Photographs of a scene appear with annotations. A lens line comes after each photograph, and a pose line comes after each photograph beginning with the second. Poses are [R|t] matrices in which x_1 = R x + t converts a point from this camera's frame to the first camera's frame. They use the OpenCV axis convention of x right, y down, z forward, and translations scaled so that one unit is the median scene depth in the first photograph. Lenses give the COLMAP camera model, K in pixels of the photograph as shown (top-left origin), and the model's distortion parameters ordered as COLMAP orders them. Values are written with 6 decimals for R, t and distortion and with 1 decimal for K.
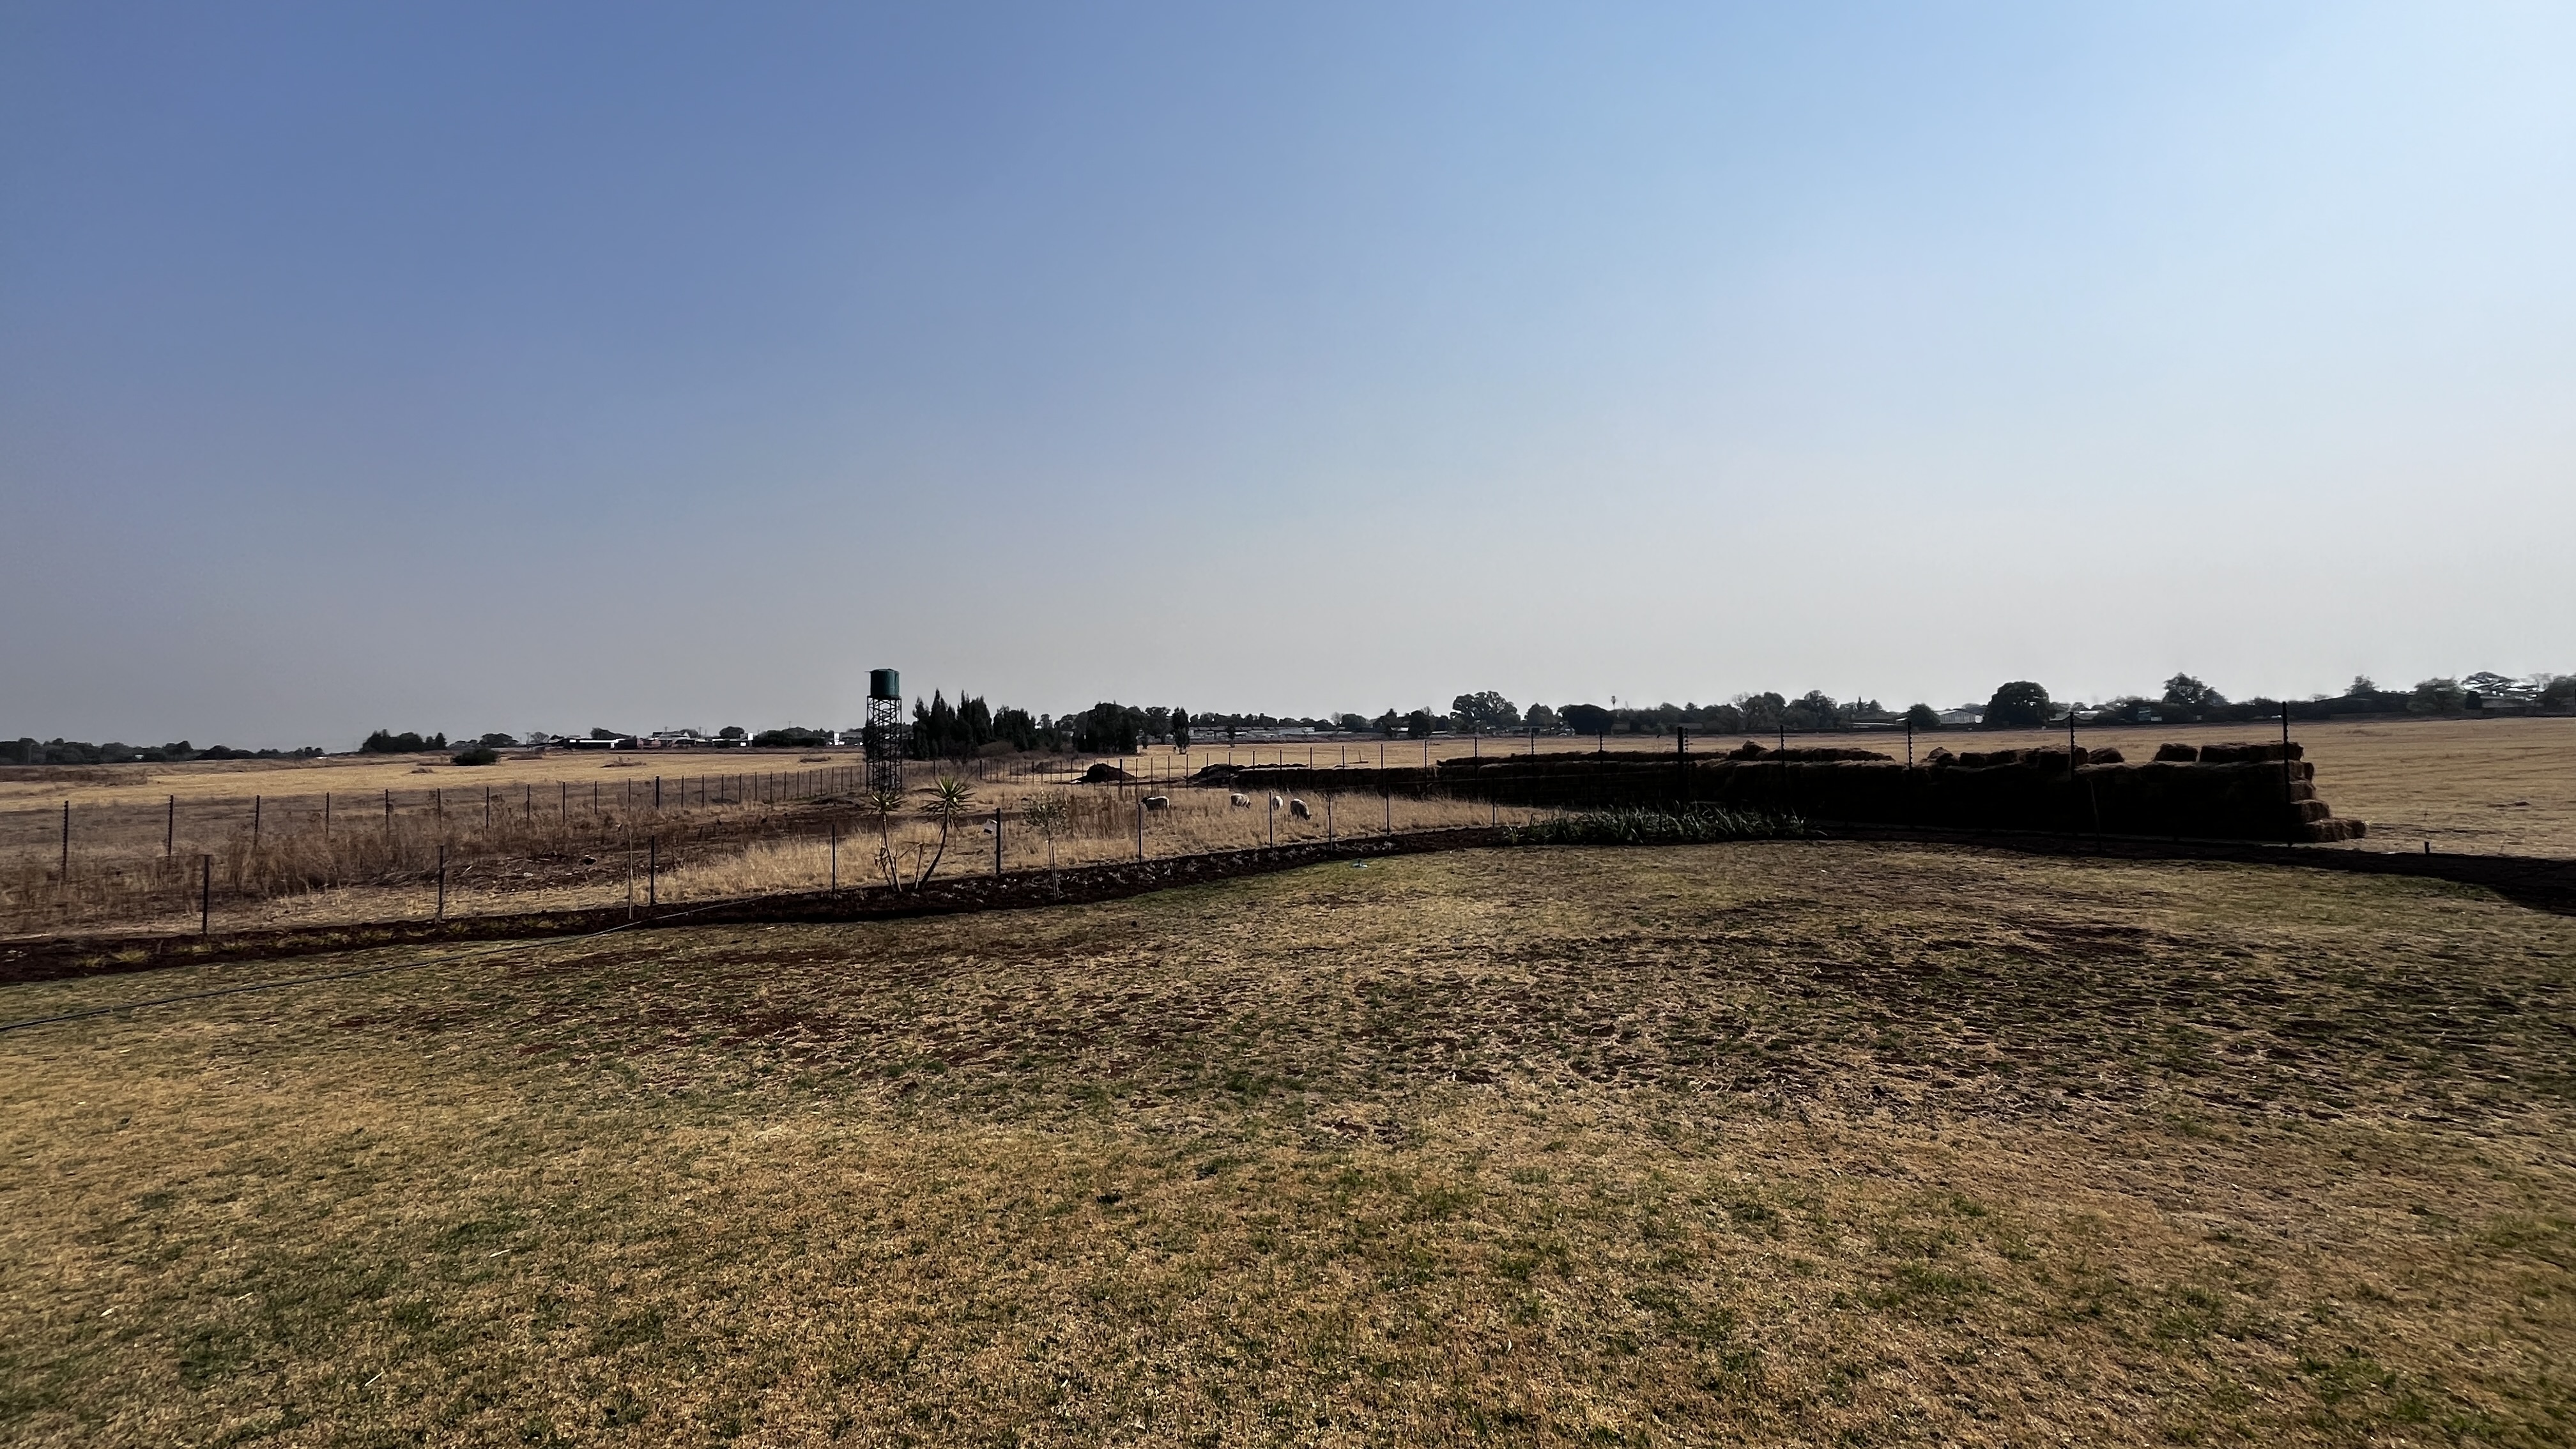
lens RADIAL K [[1041.2, 0, 1279.0], [0, 1041.2, 715.9], [0, 0, 1]] dist [-0.003945, -0.000150]
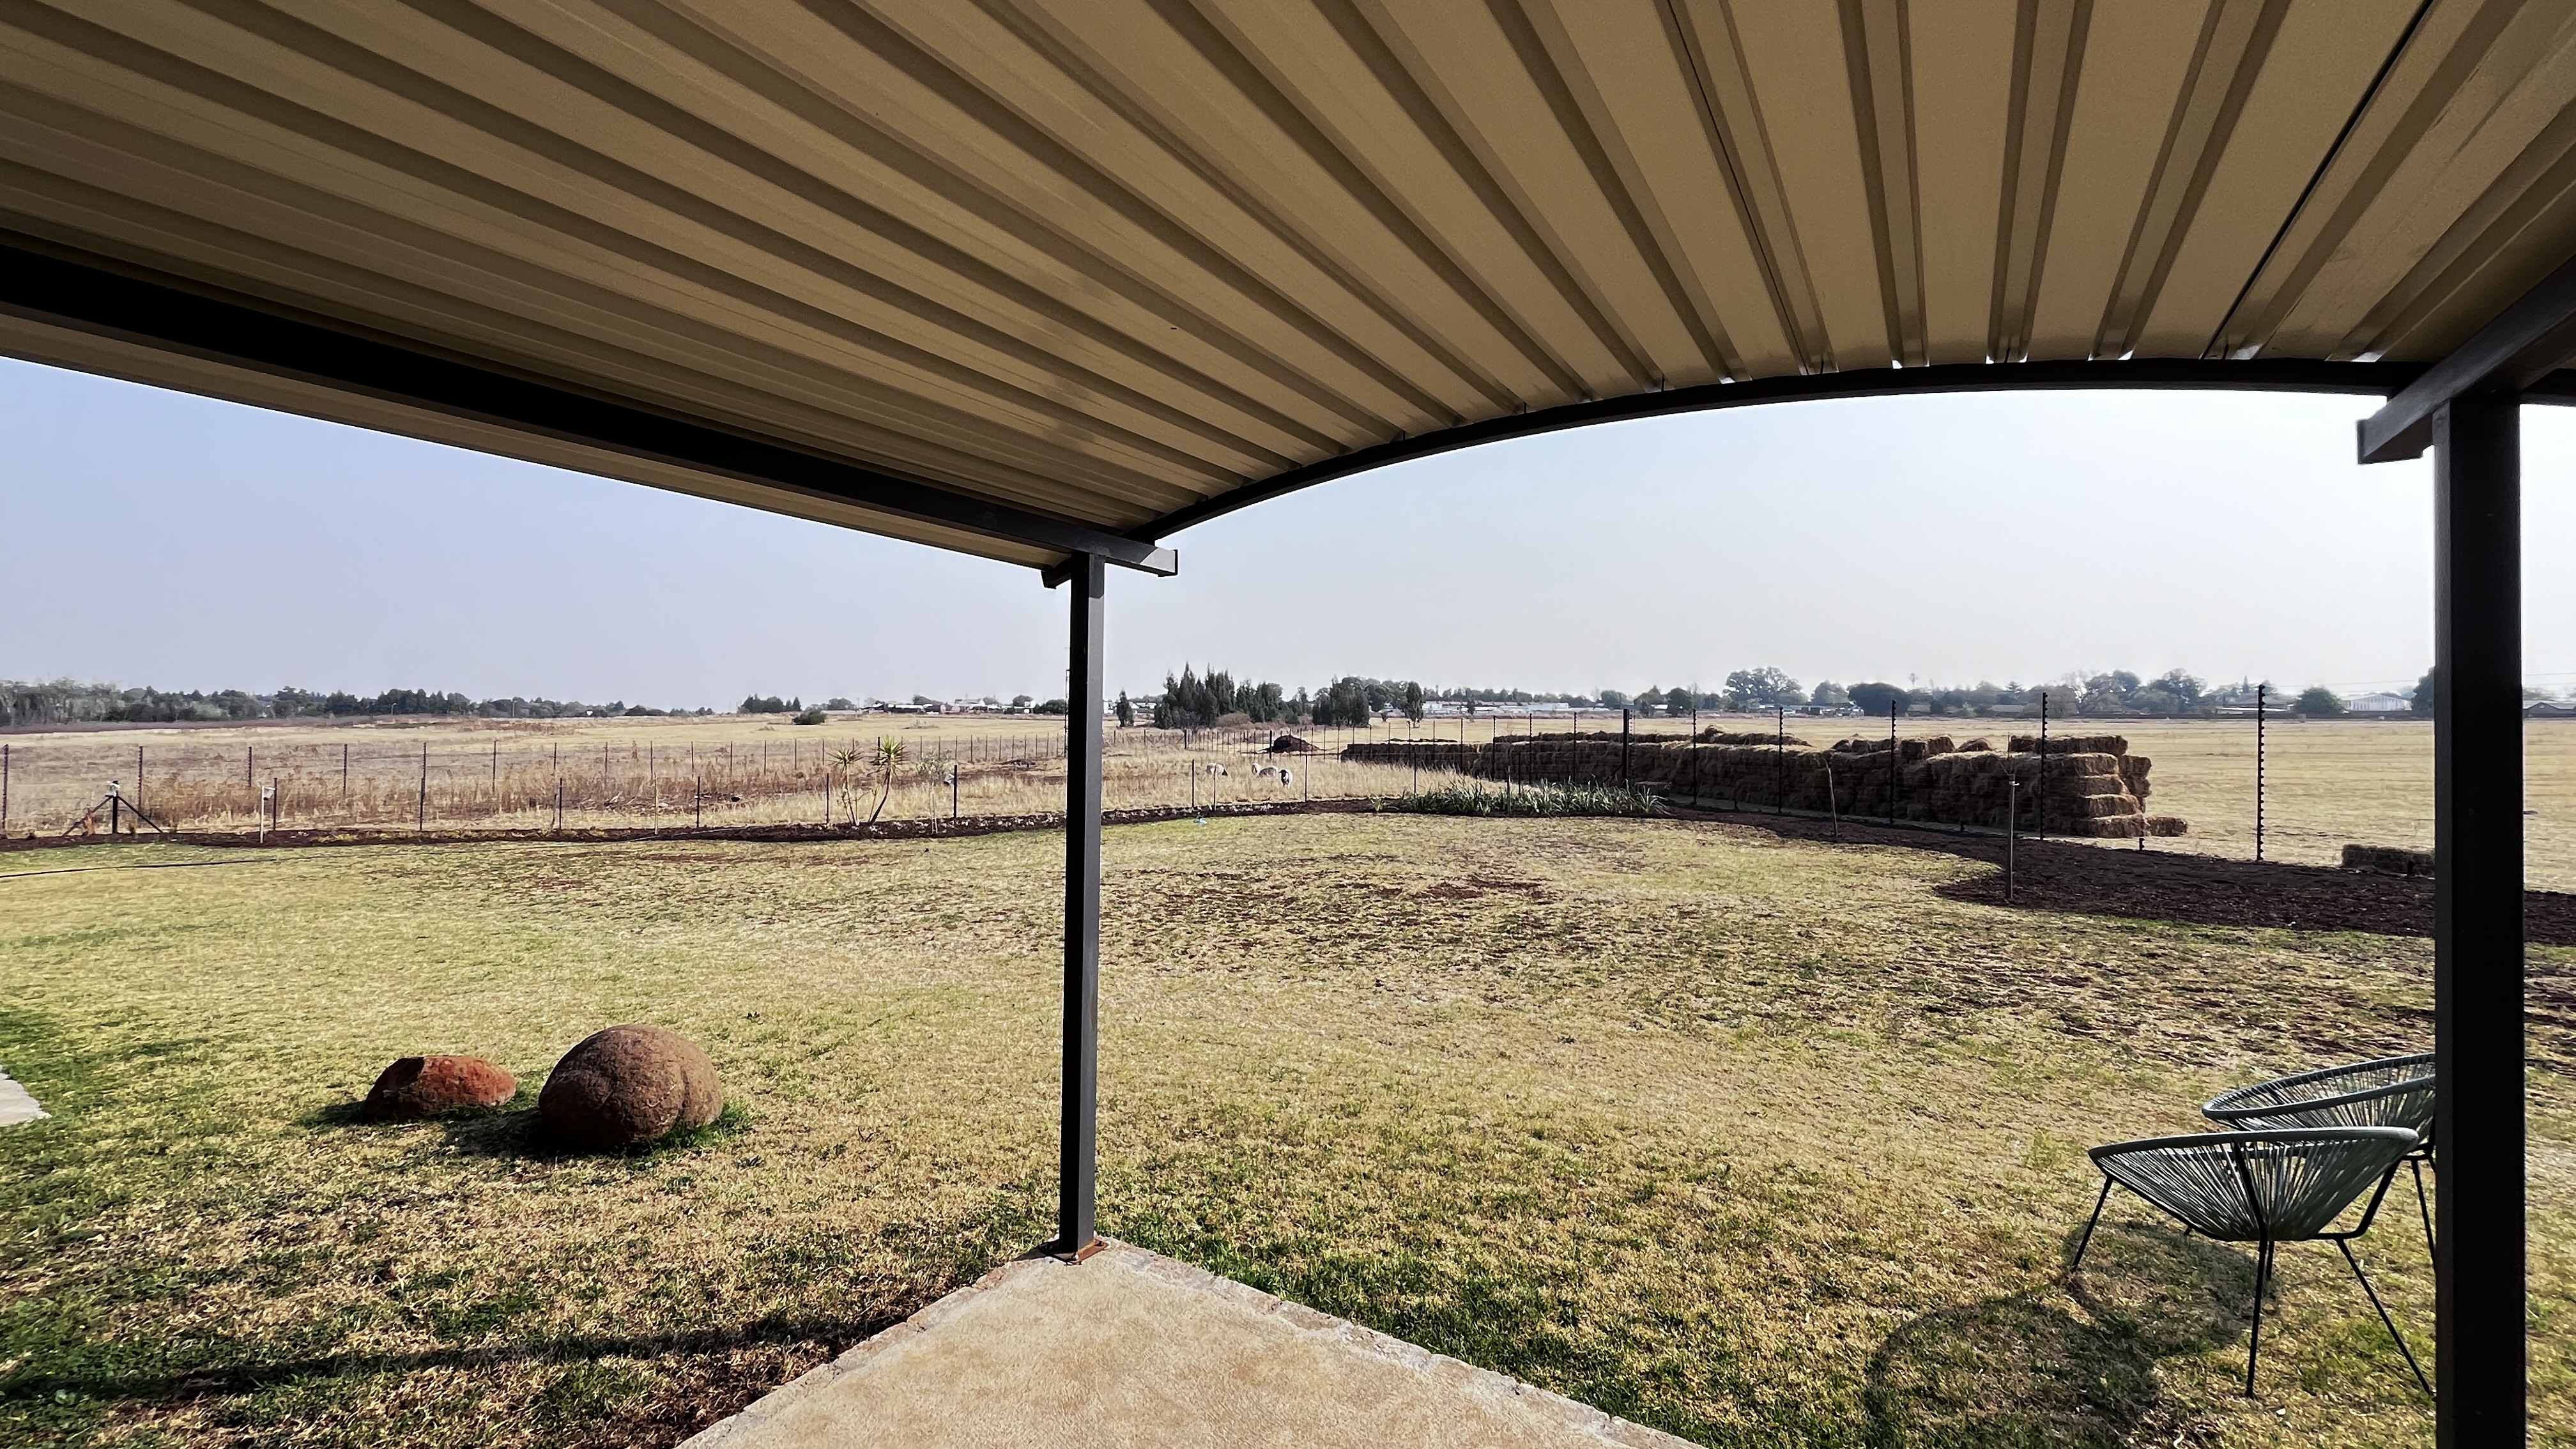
lens RADIAL K [[1041.2, 0, 1278.5], [0, 1041.2, 721.3], [0, 0, 1]] dist [-0.003945, -0.000150]
pose [[0.968413, 0.019347, -0.248601, 0.671557], [-0.011850, 0.999430, 0.031618, -0.012755], [0.249071, -0.027673, 0.968090, -0.181035]]
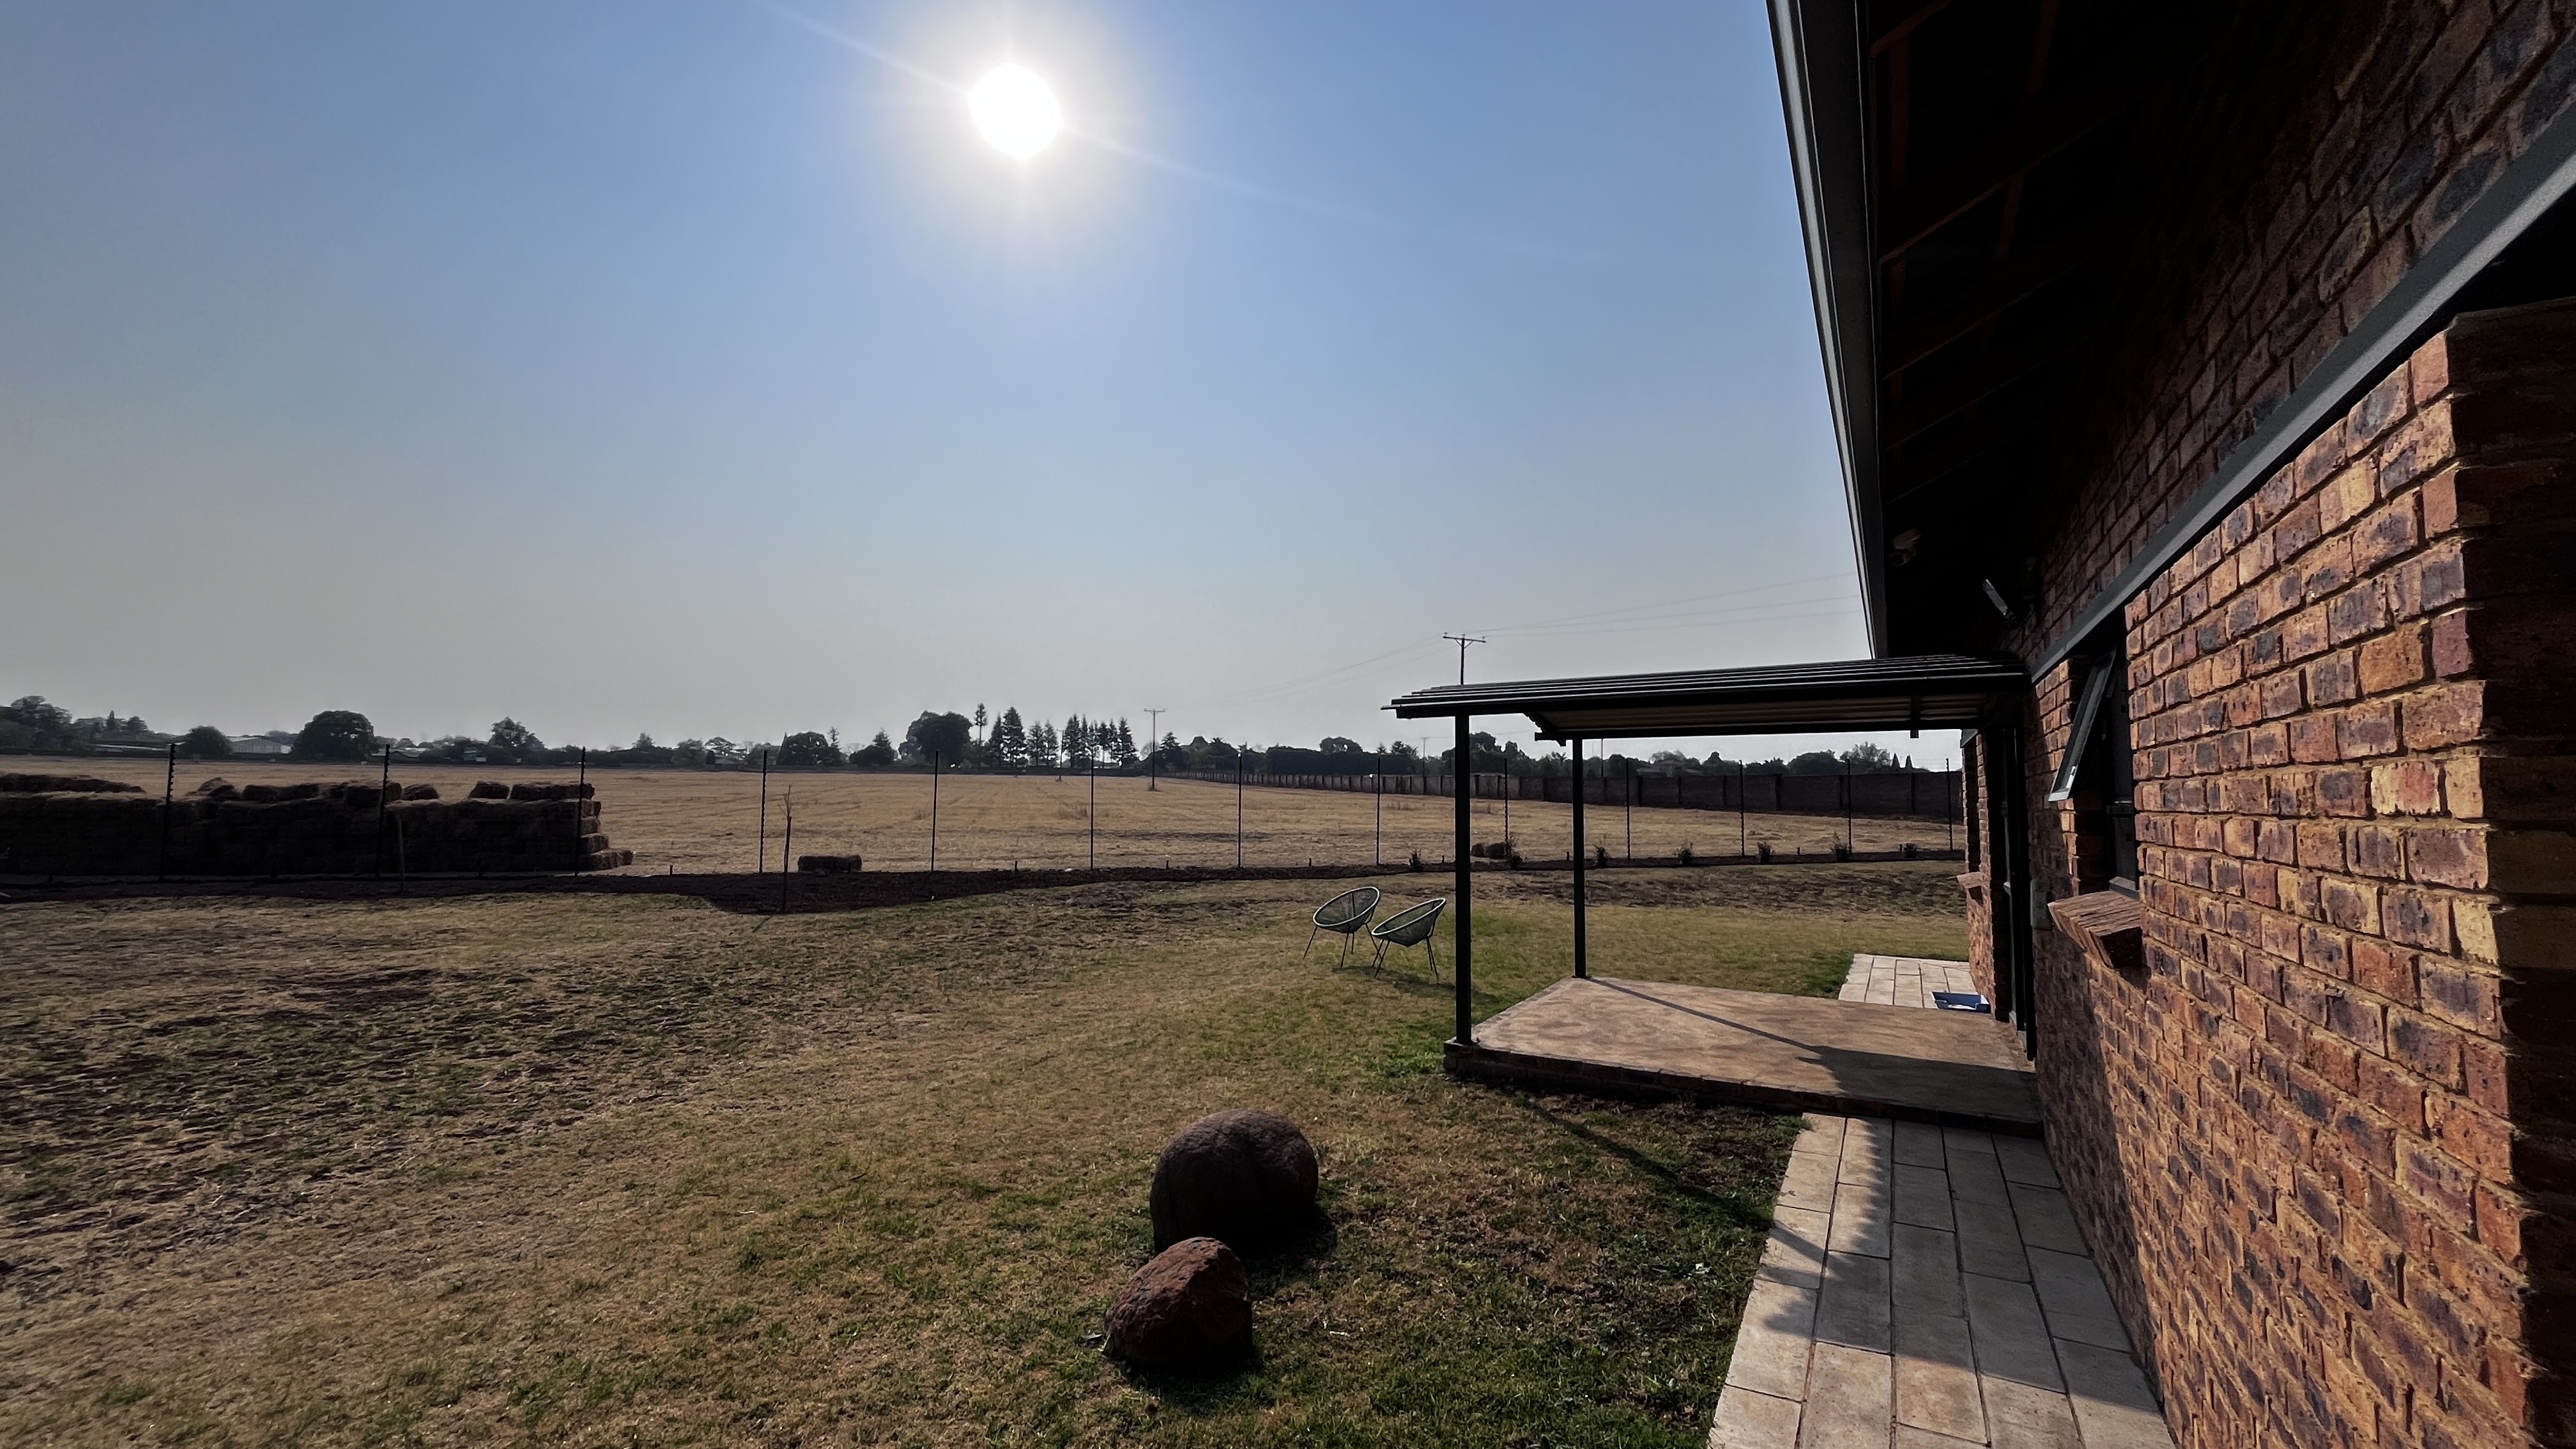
lens RADIAL K [[1041.2, 0, 1275.2], [0, 1041.2, 738.3], [0, 0, 1]] dist [-0.003945, -0.000150]
pose [[0.213769, 0.070297, 0.974352, 0.032970], [-0.054990, 0.996692, -0.059844, 0.003943], [-0.975335, -0.040786, 0.216927, 0.024336]]
